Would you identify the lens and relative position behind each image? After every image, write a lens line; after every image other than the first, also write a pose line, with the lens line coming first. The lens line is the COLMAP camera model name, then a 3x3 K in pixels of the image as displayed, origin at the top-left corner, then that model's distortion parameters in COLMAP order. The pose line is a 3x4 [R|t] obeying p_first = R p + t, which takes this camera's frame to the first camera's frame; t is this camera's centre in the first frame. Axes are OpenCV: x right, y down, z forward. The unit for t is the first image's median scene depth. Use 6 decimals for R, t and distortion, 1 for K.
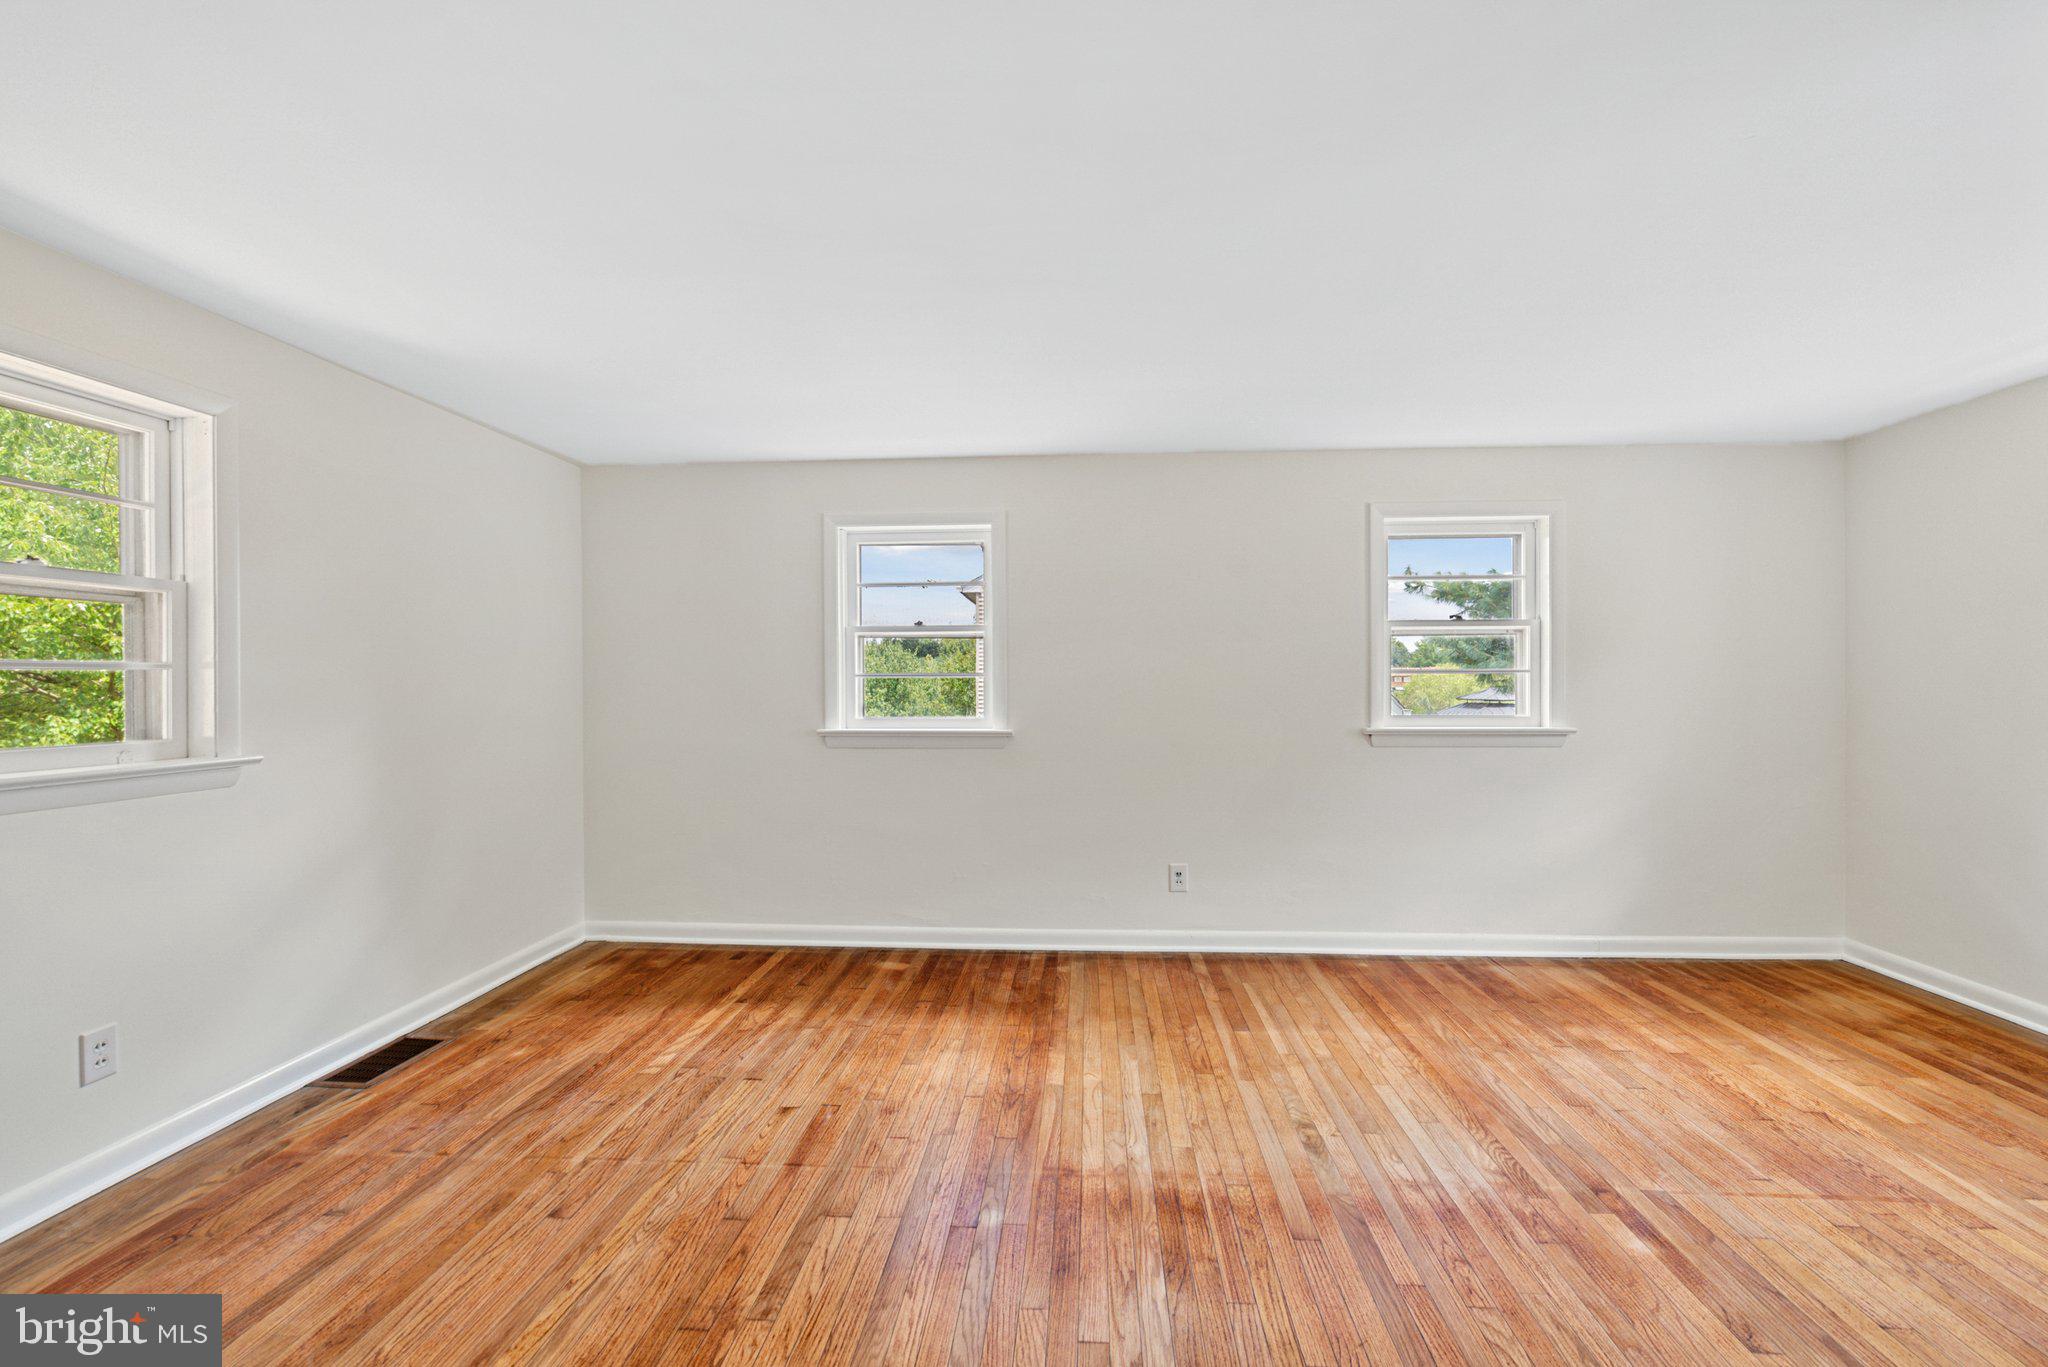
lens RADIAL K [[946.2, 0, 1022.0], [0, 946.2, 683.6], [0, 0, 1]] dist [-0.005667, 0.004191]
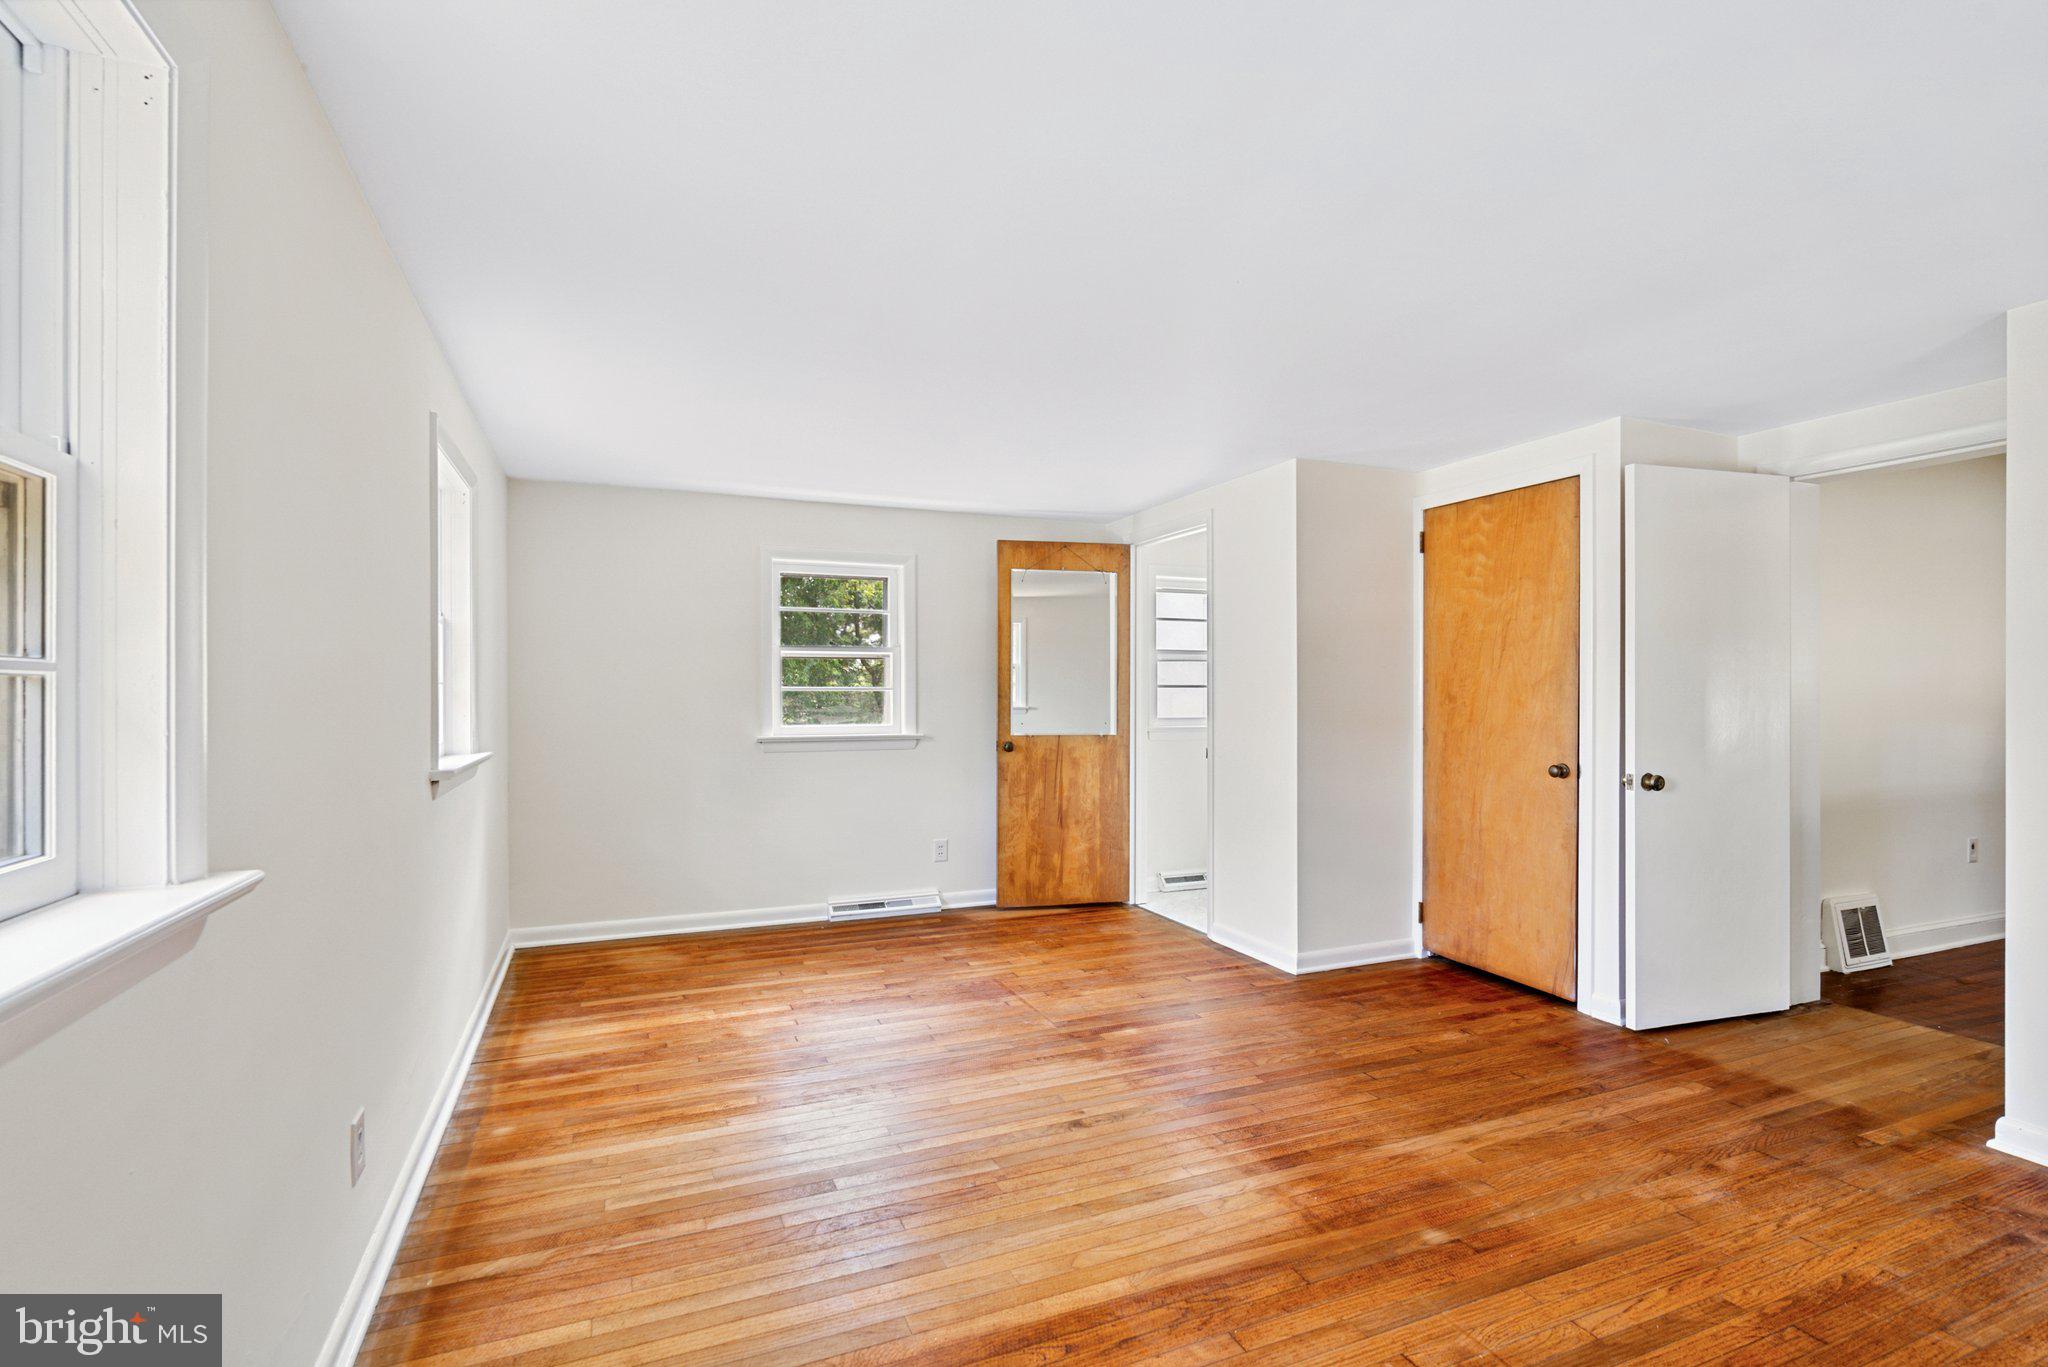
lens RADIAL K [[946.2, 0, 1016.1], [0, 946.2, 692.2], [0, 0, 1]] dist [-0.005667, 0.004191]
pose [[-0.456880, 0.004854, 0.889515, -0.472606], [0.000446, 0.999986, -0.005227, -0.001330], [-0.889528, -0.001992, -0.456876, 1.215730]]
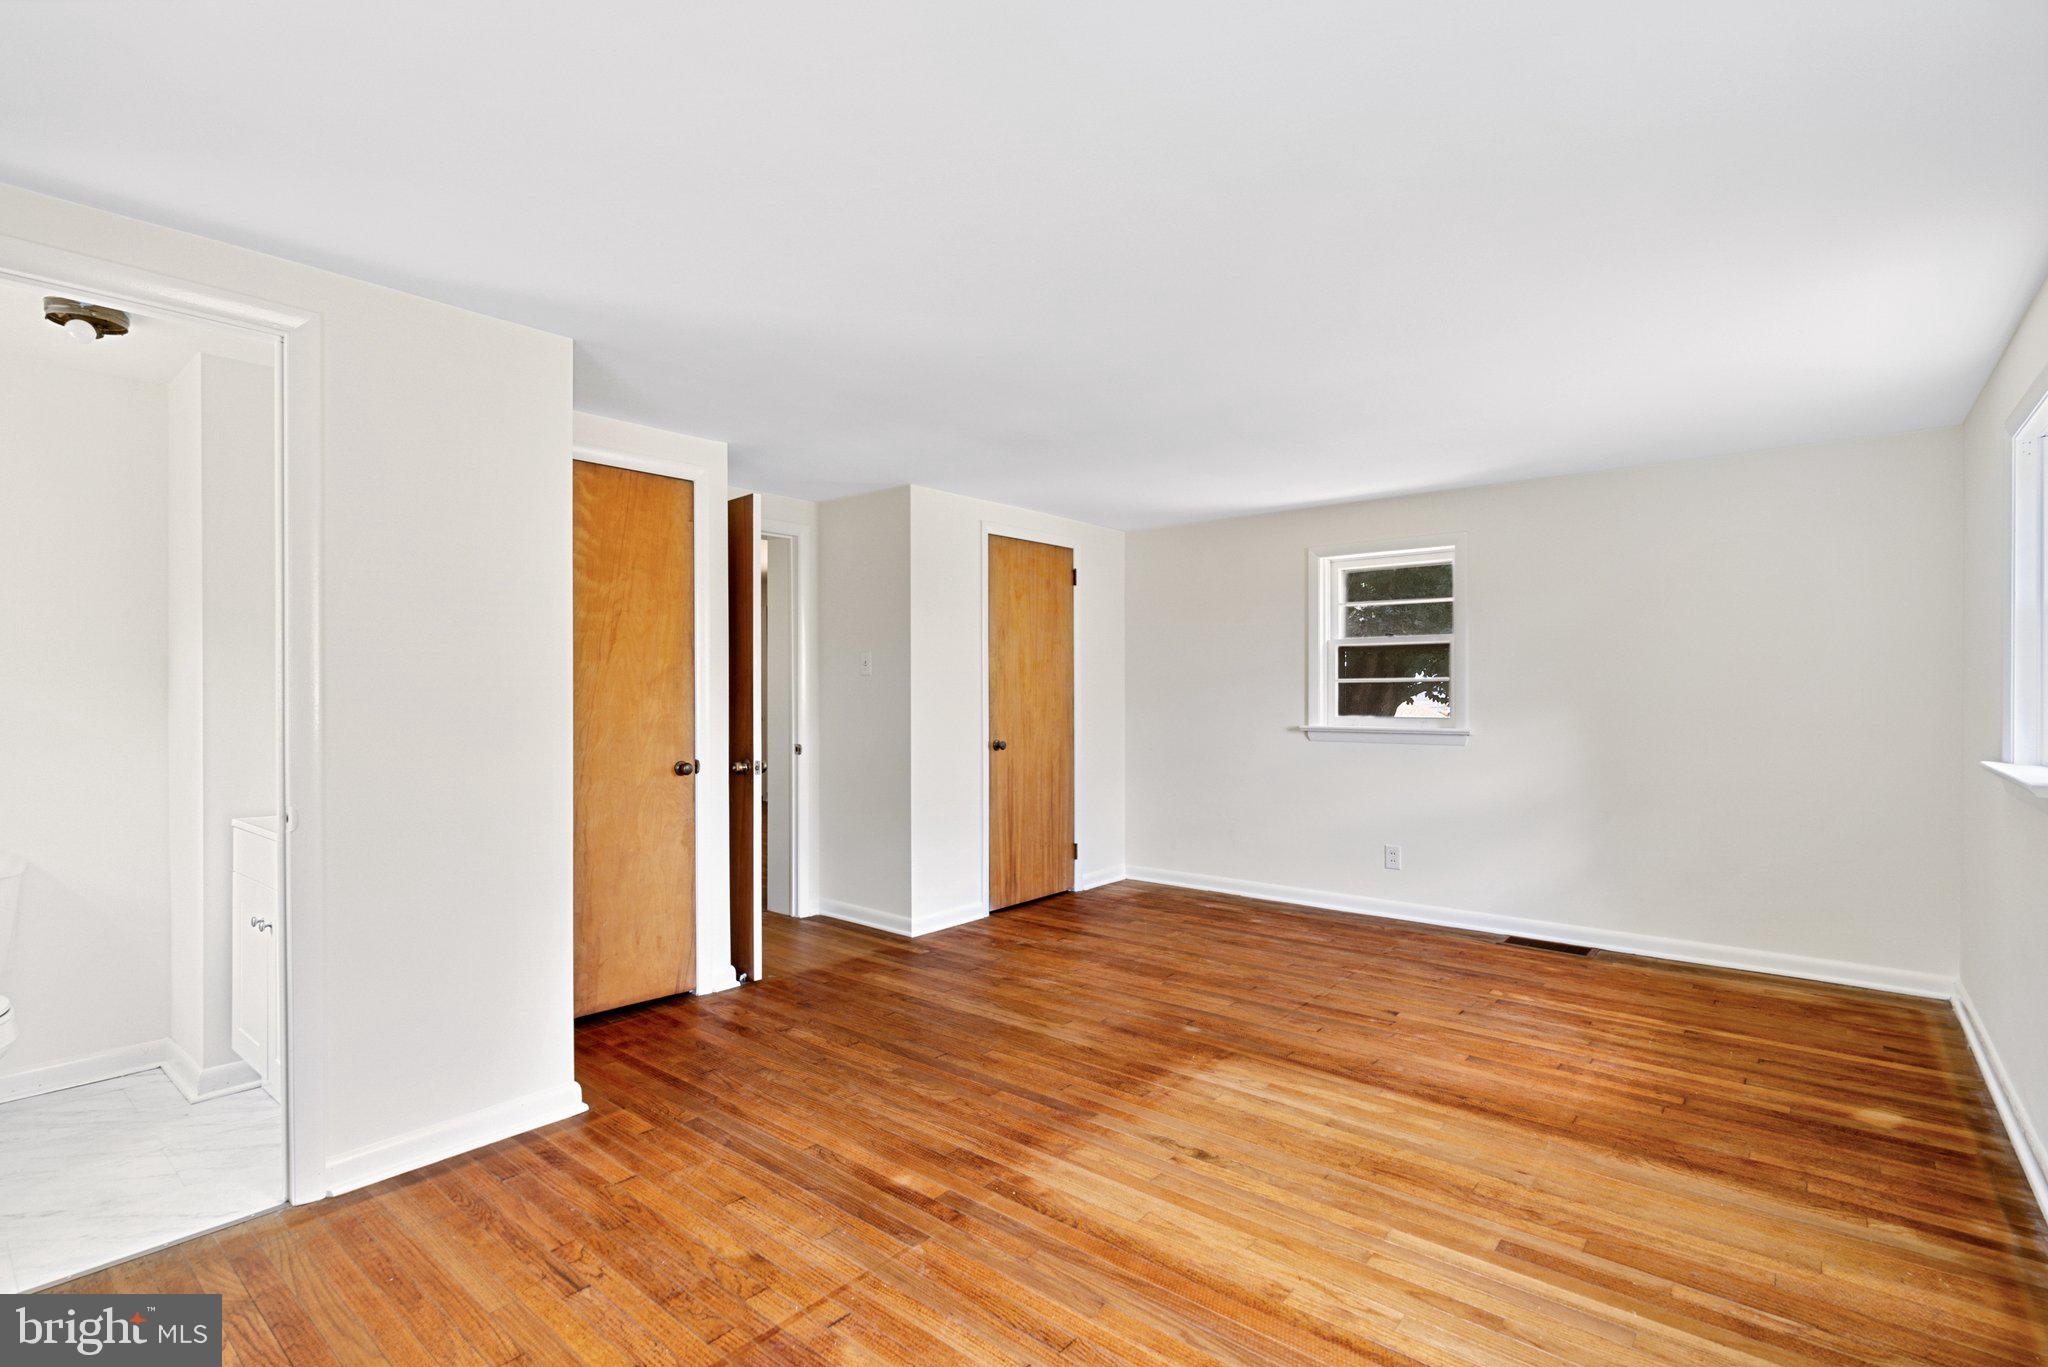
lens RADIAL K [[946.2, 0, 1024.2], [0, 946.2, 685.4], [0, 0, 1]] dist [-0.005667, 0.004191]
pose [[-0.584361, -0.000249, -0.811494, 0.941621], [0.003891, 0.999988, -0.003109, -0.008100], [0.811485, -0.004975, -0.584352, 1.123643]]
